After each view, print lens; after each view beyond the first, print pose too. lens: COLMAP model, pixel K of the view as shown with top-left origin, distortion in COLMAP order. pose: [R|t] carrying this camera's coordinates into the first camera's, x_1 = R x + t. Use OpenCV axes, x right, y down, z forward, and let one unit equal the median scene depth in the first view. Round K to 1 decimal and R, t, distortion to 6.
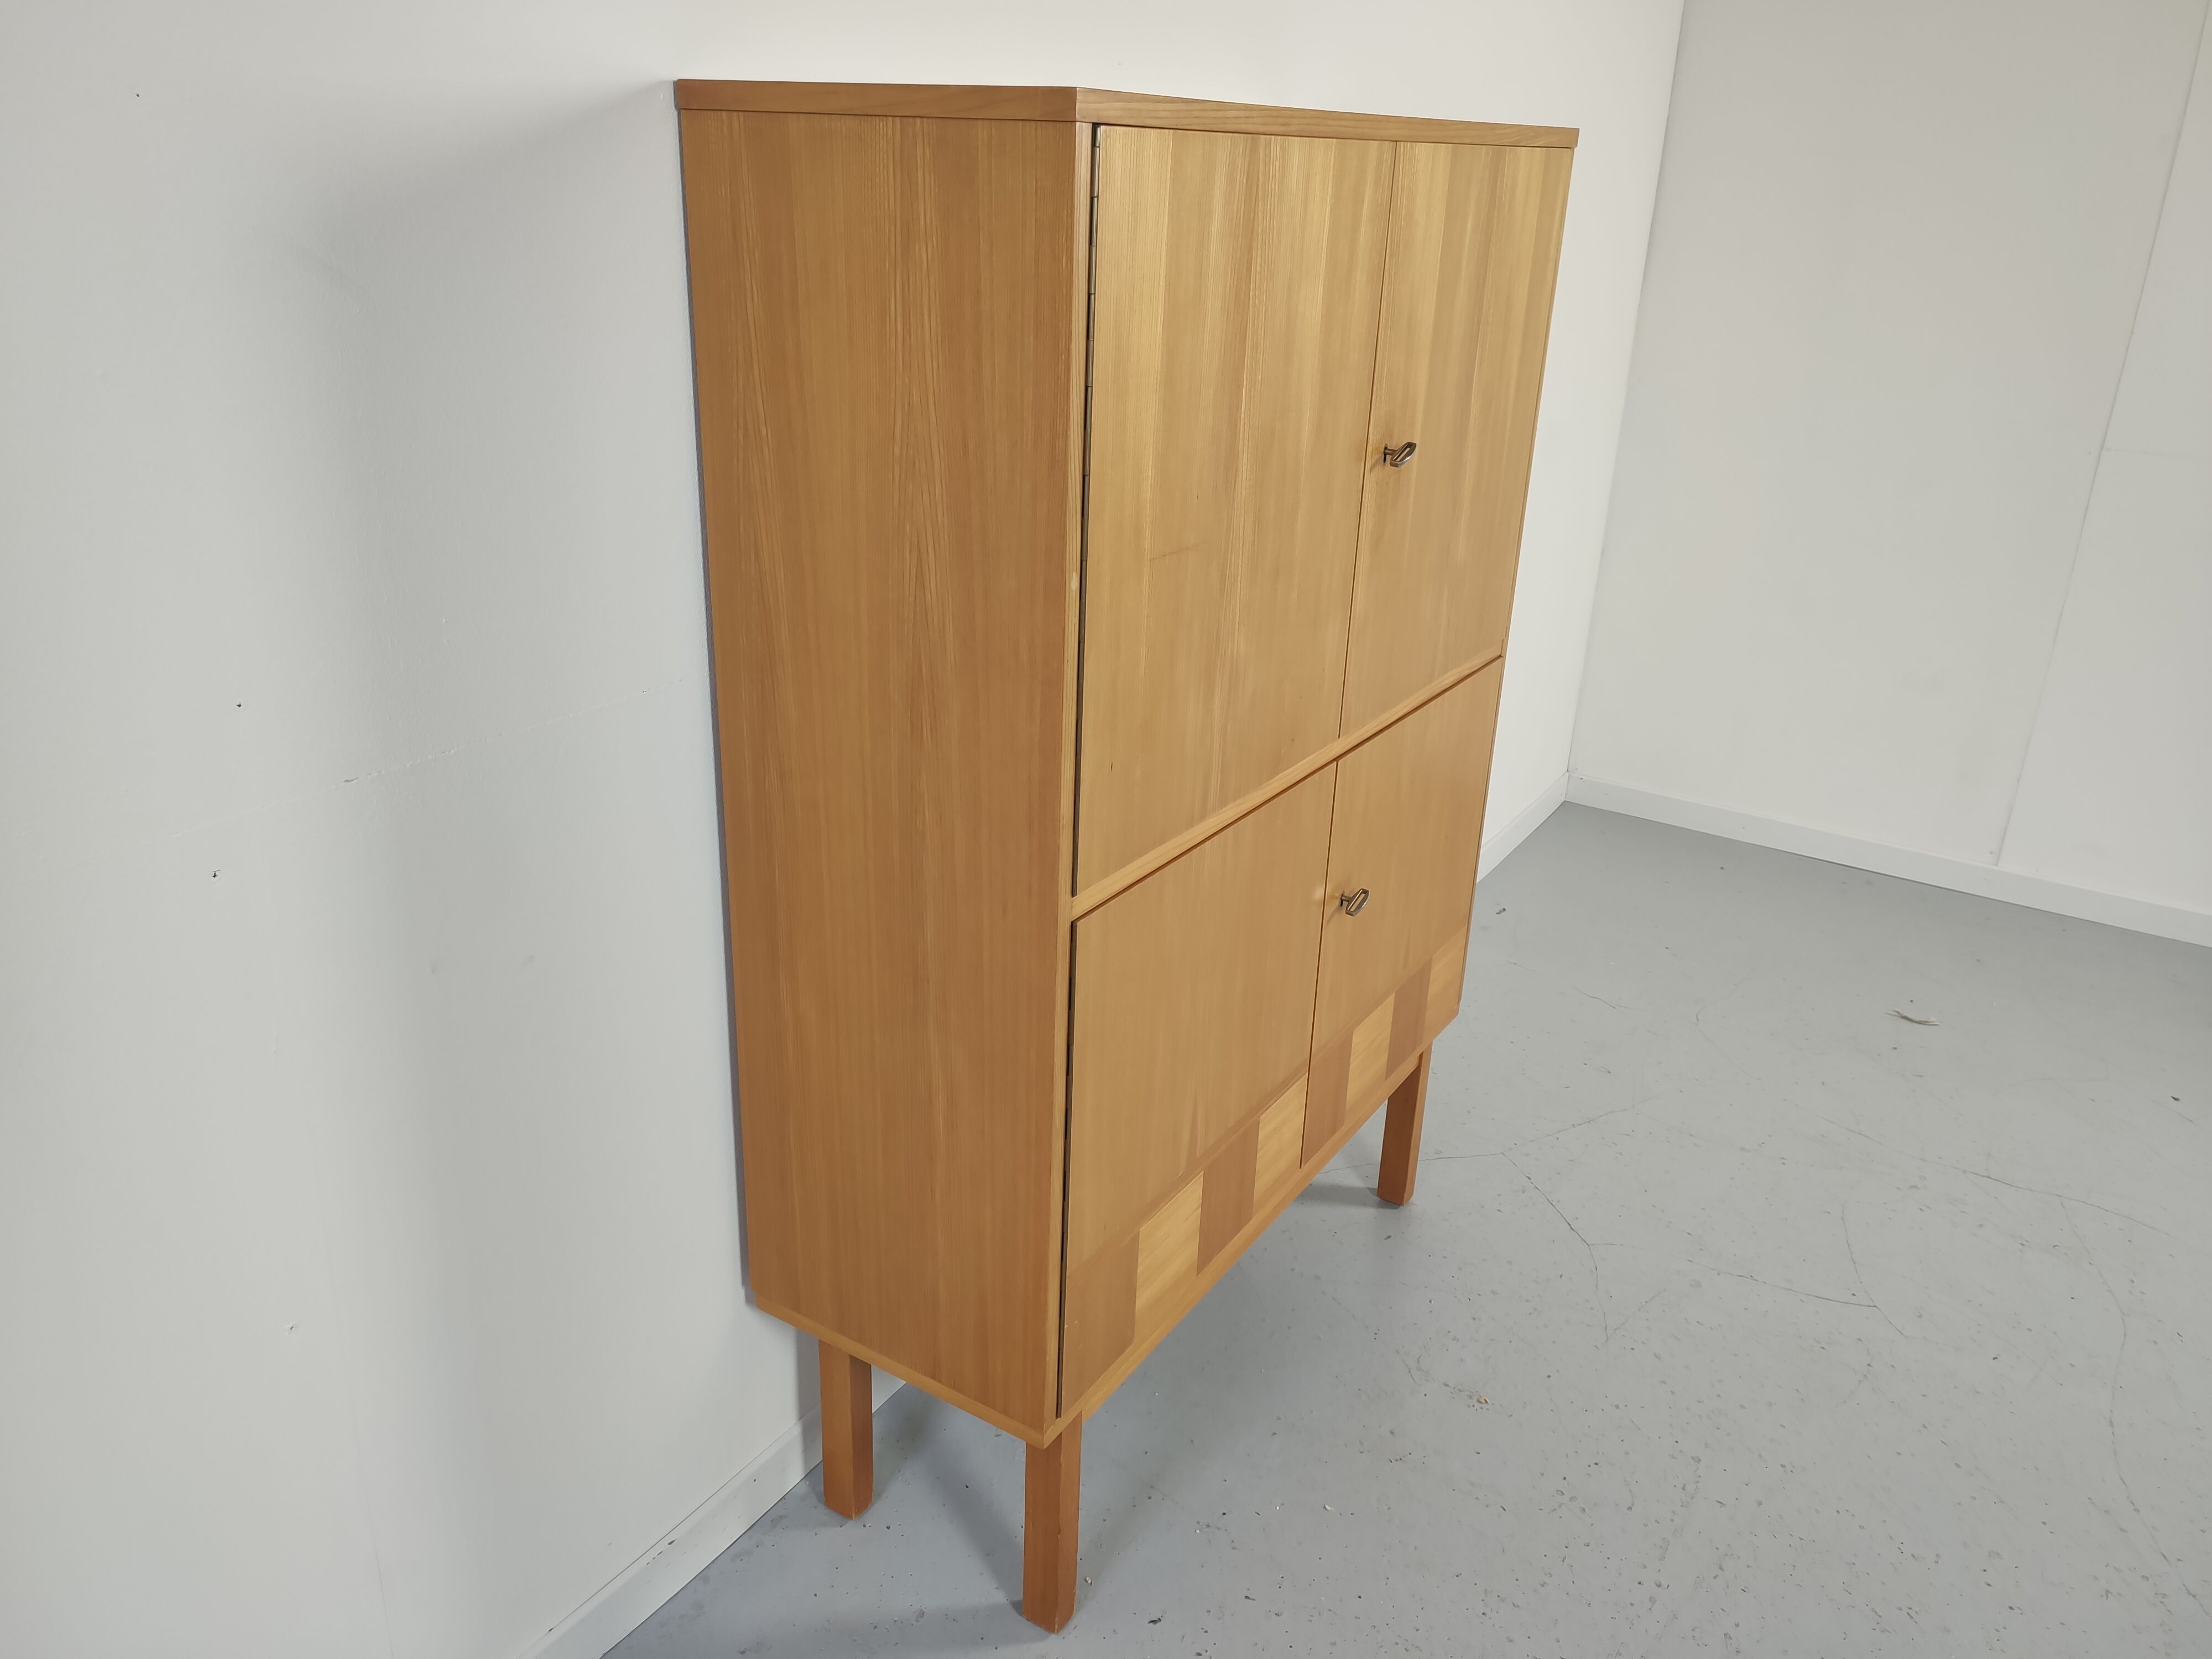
lens RADIAL K [[1683.8, 0, 1095.9], [0, 1683.8, 837.6], [0, 0, 1]] dist [0.037377, -0.068079]
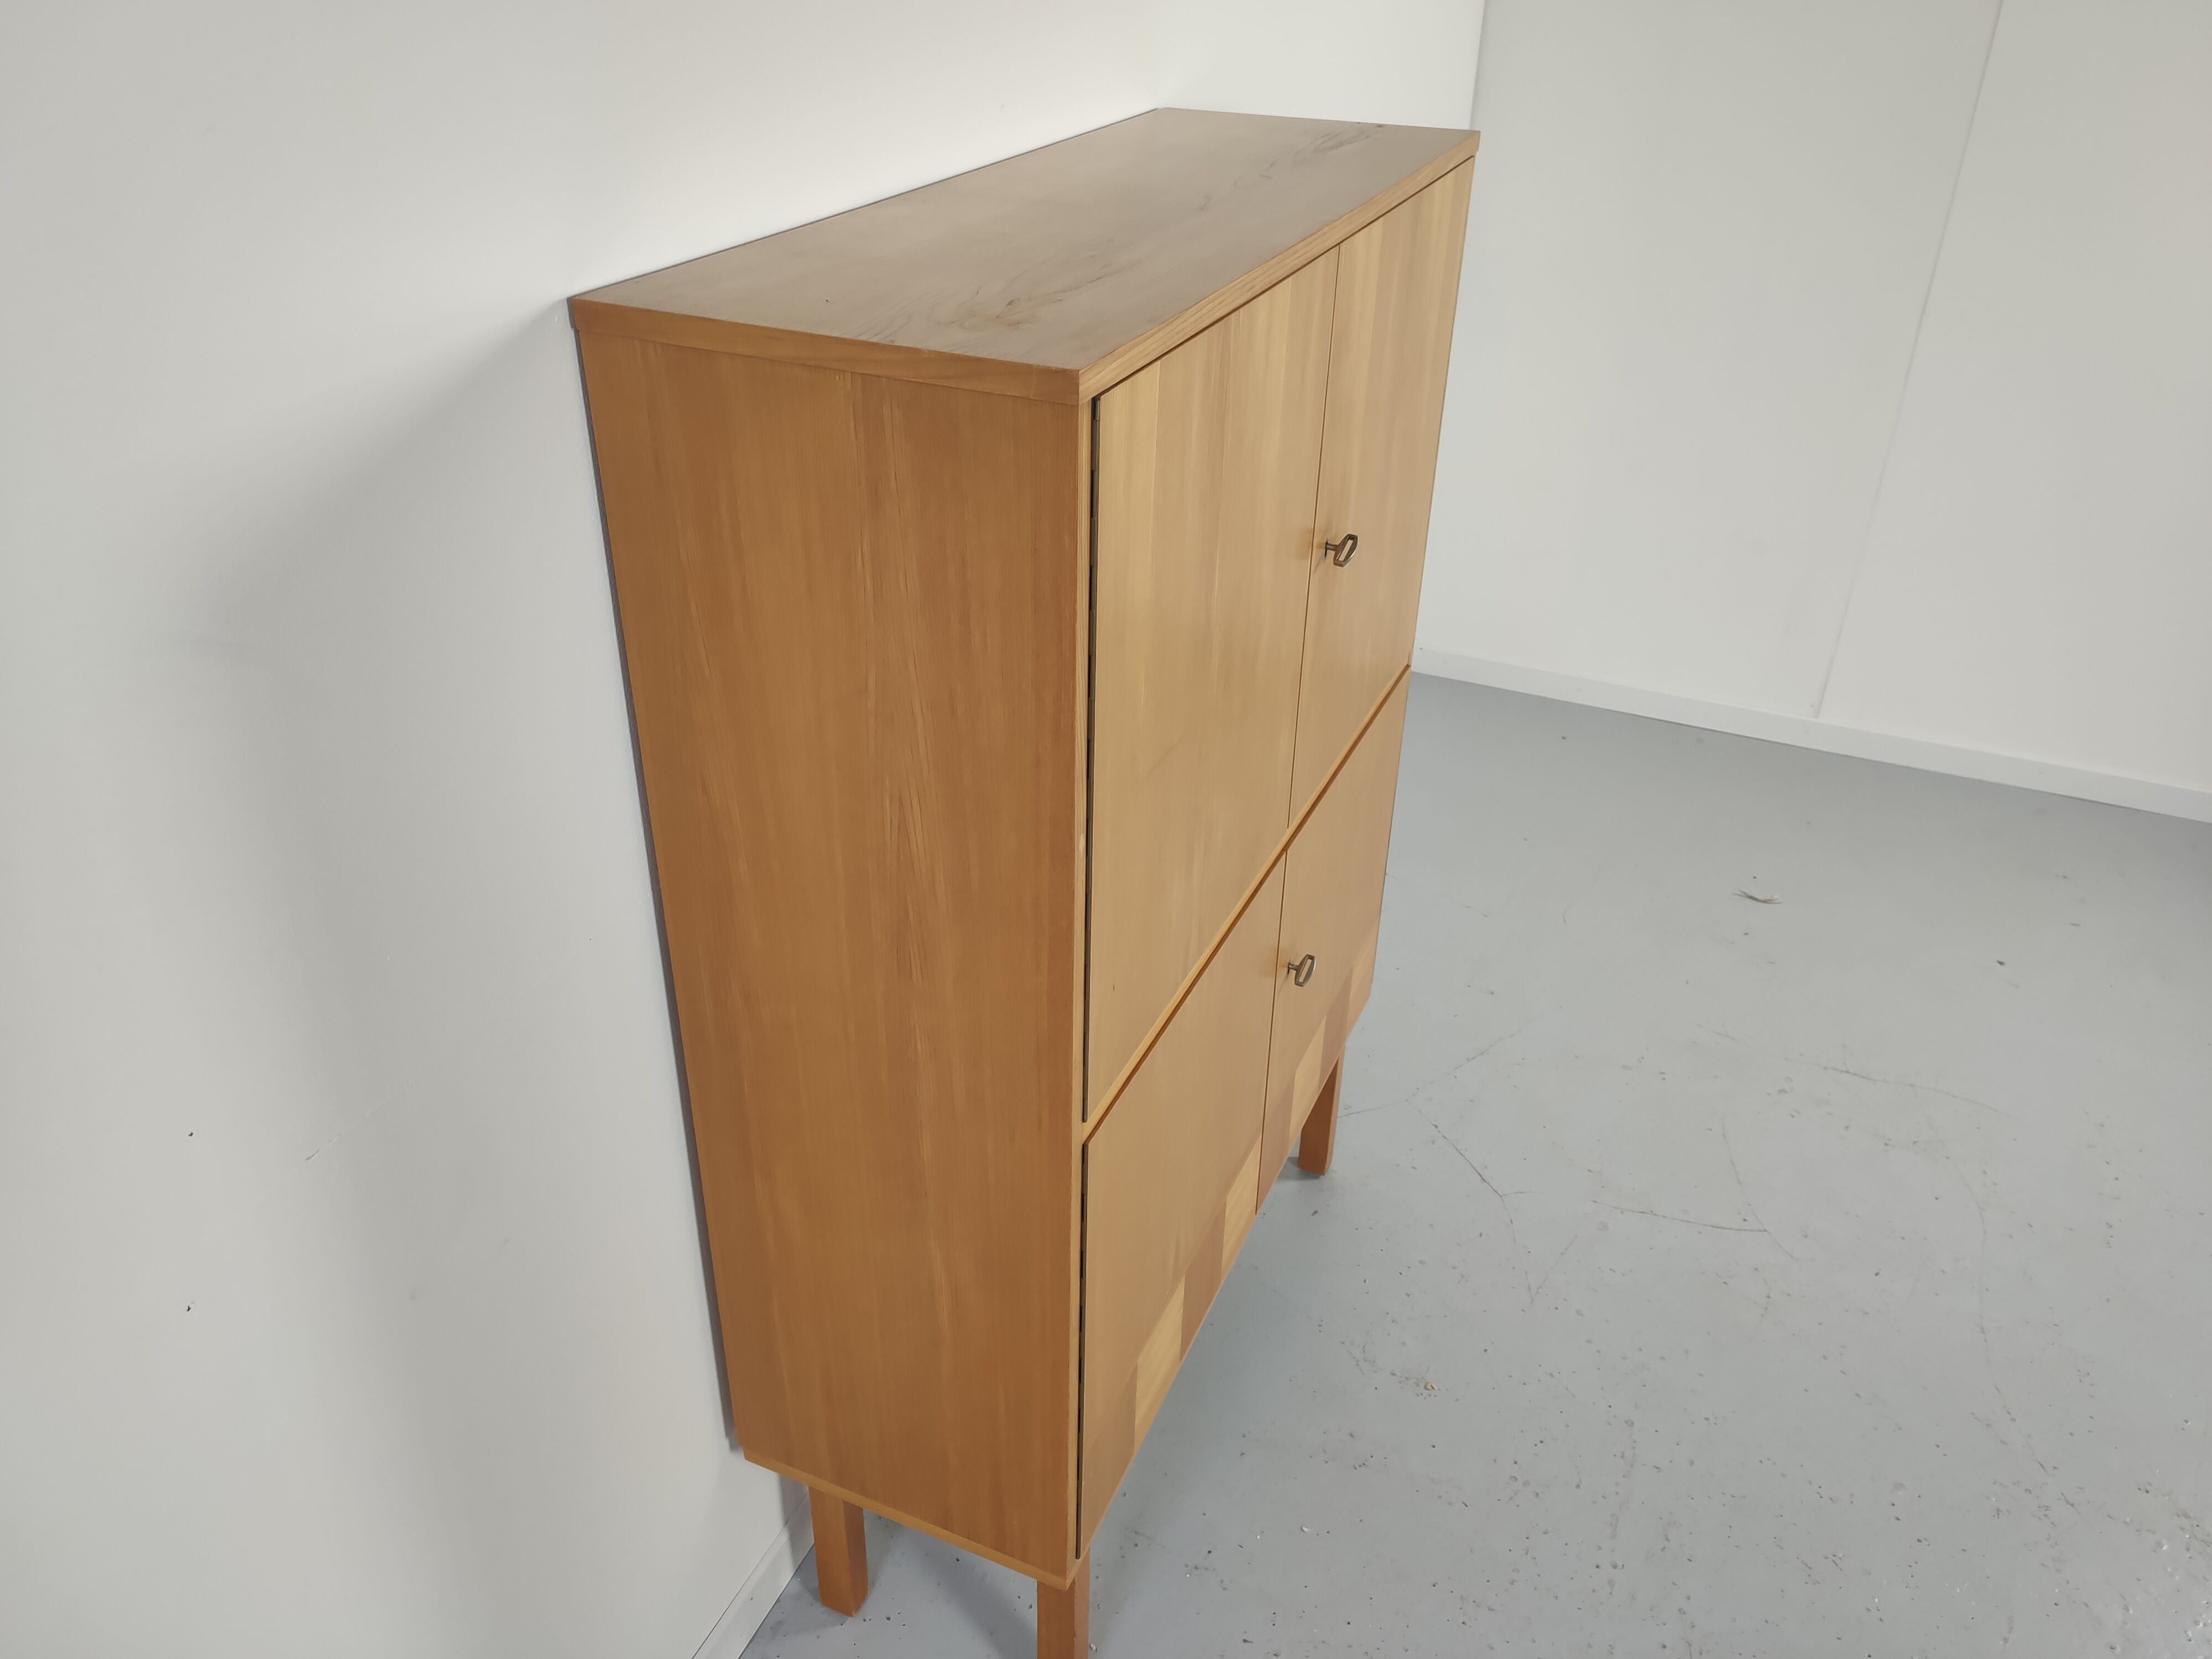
lens RADIAL K [[1683.8, 0, 1094.3], [0, 1683.8, 815.4], [0, 0, 1]] dist [0.037377, -0.068079]
pose [[0.987220, -0.093693, 0.128915, -0.089914], [0.072867, 0.984793, 0.157714, -0.225551], [-0.141732, -0.146305, 0.979034, 0.061347]]
